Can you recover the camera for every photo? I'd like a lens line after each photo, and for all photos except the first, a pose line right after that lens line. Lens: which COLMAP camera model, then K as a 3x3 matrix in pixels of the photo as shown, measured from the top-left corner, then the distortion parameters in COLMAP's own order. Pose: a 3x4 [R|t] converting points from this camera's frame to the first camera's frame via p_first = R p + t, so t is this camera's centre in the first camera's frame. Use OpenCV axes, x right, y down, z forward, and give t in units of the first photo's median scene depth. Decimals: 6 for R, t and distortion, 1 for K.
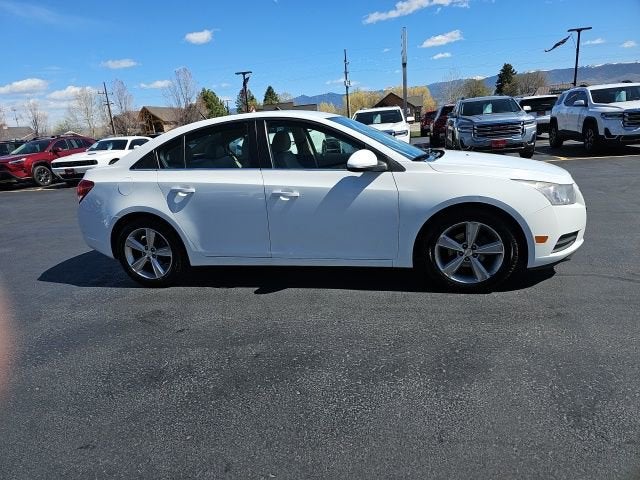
lens RADIAL K [[425.7, 0, 322.0], [0, 425.7, 239.1], [0, 0, 1]] dist [0.059237, -0.047152]
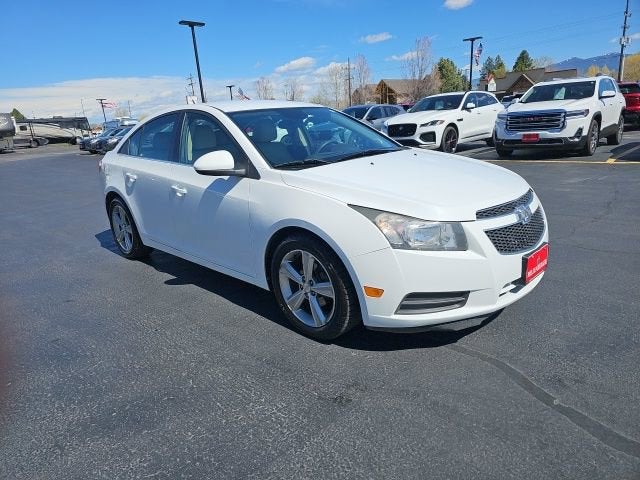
lens RADIAL K [[423.3, 0, 320.0], [0, 423.3, 244.1], [0, 0, 1]] dist [0.061832, -0.046805]
pose [[0.852151, 0.168739, -0.495345, 0.590246], [-0.131385, 0.985254, 0.109601, -0.111762], [0.506535, -0.028316, 0.861755, 0.257229]]
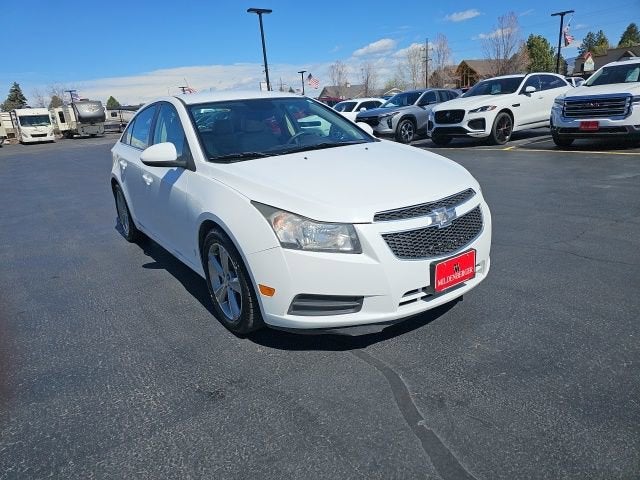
lens RADIAL K [[423.3, 0, 320.0], [0, 423.3, 244.1], [0, 0, 1]] dist [0.061832, -0.046805]
pose [[0.746563, 0.225091, -0.626081, 0.765601], [-0.154189, 0.973946, 0.166297, -0.158644], [0.647201, -0.027616, 0.761819, 0.396523]]
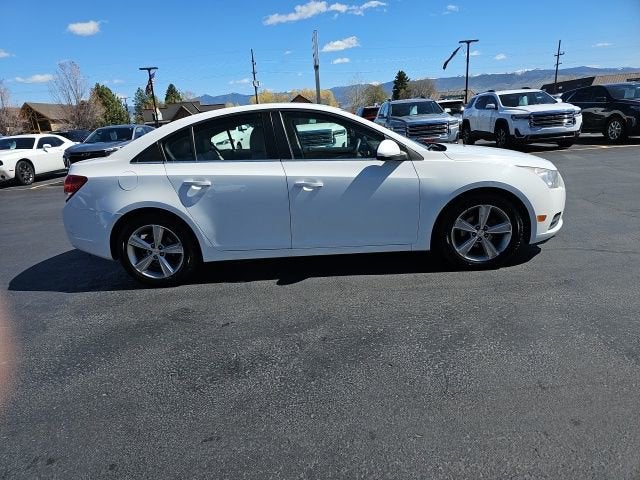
lens RADIAL K [[423.3, 0, 320.0], [0, 423.3, 244.1], [0, 0, 1]] dist [0.061832, -0.046805]
pose [[0.977407, -0.048601, 0.205703, -0.231212], [0.046917, 0.998813, 0.013058, 0.020449], [-0.206093, -0.003112, 0.978527, 0.005393]]
